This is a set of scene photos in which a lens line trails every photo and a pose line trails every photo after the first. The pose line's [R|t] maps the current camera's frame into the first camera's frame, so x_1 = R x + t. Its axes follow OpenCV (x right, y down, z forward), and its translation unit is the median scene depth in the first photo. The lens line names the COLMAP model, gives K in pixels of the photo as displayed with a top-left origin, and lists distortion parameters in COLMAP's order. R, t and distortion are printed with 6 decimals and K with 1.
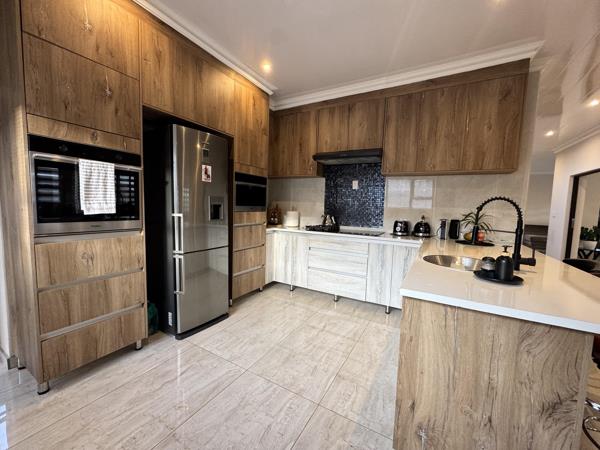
lens RADIAL K [[239.3, 0, 300.1], [0, 239.3, 224.9], [0, 0, 1]] dist [-0.002468, 0.000462]
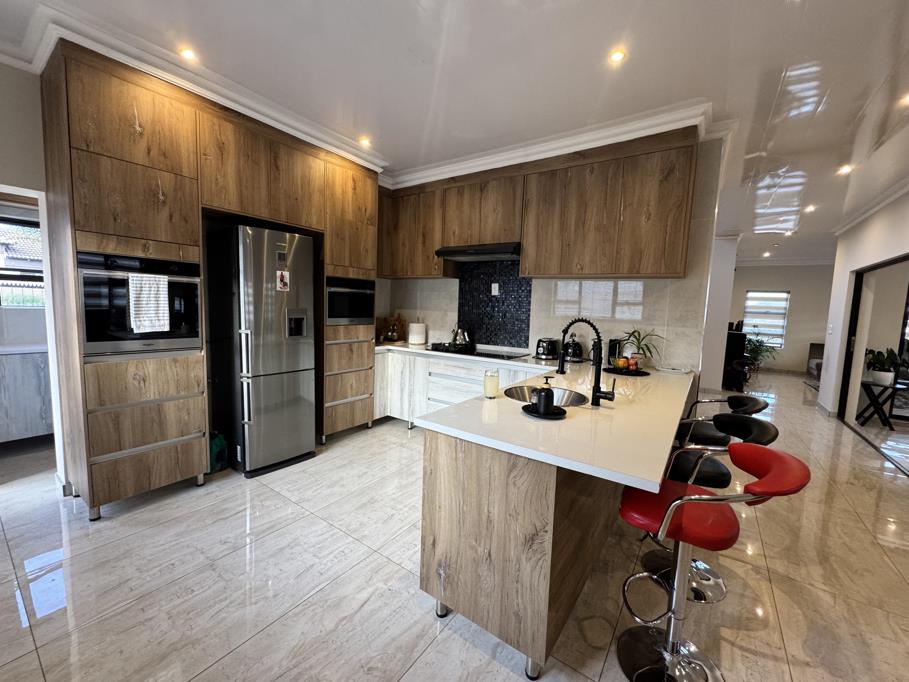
lens RADIAL K [[362.6, 0, 453.2], [0, 362.6, 341.2], [0, 0, 1]] dist [-0.002468, 0.000462]
pose [[0.995589, 0.013615, -0.092833, 0.360655], [-0.012514, 0.999844, 0.012435, -0.033493], [0.092988, -0.011219, 0.995604, -0.225185]]
